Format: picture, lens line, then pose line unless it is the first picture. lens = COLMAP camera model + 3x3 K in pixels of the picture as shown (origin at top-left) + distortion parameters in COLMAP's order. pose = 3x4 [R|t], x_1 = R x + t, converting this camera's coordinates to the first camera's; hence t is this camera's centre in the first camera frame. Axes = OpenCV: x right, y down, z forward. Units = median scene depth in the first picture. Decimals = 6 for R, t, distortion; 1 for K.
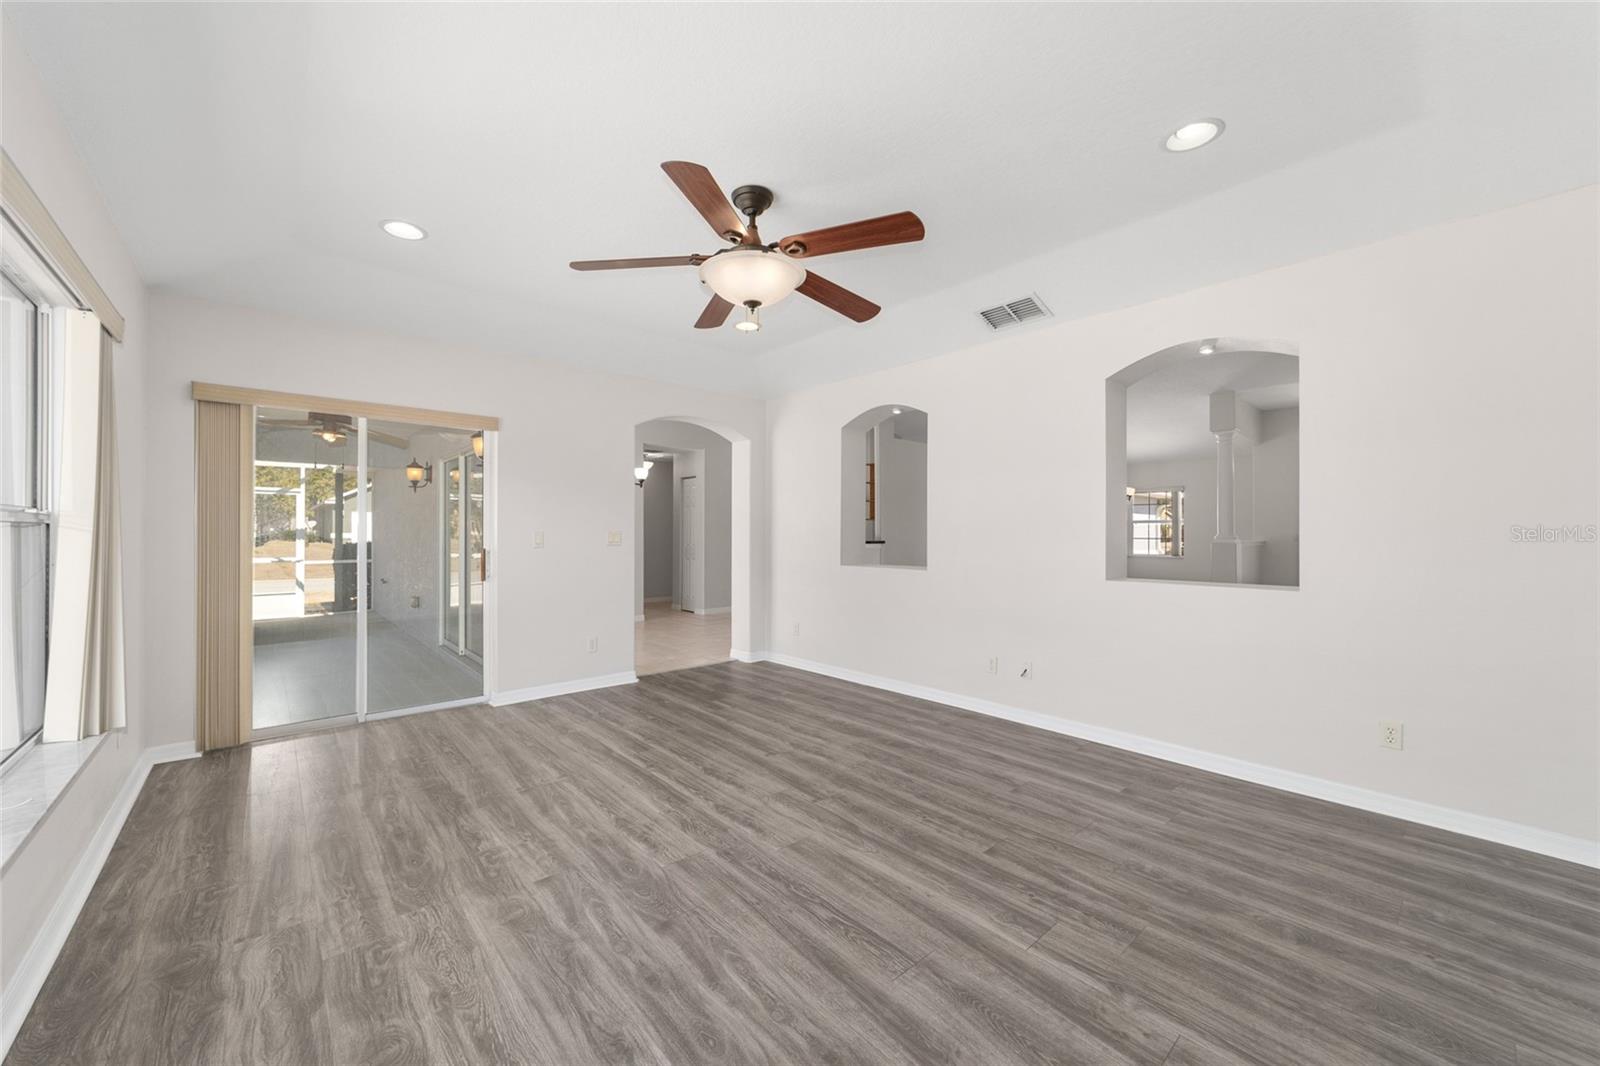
lens RADIAL K [[623.3, 0, 792.2], [0, 623.3, 533.3], [0, 0, 1]] dist [-0.012878, 0.002974]
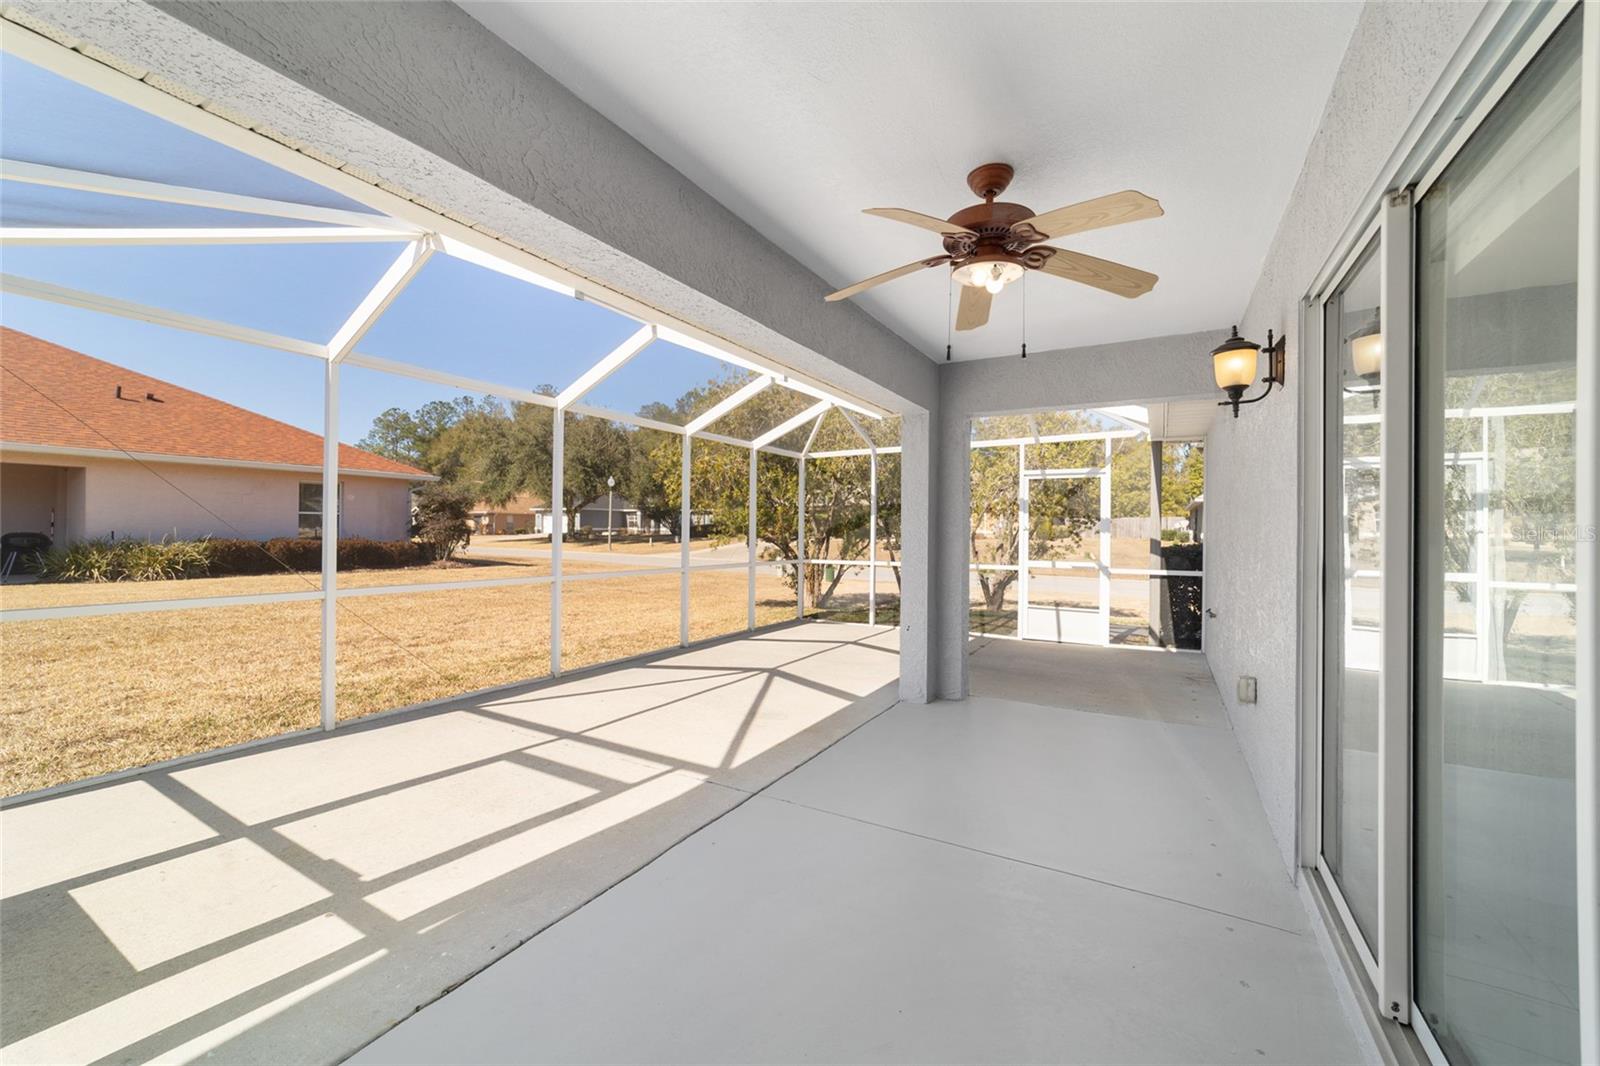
lens RADIAL K [[623.3, 0, 784.5], [0, 623.3, 537.6], [0, 0, 1]] dist [-0.012878, 0.002974]
pose [[0.309001, 0.006310, -0.951041, -0.317291], [-0.011234, 0.999932, 0.002984, 0.013742], [0.950995, 0.009762, 0.309051, 0.597625]]
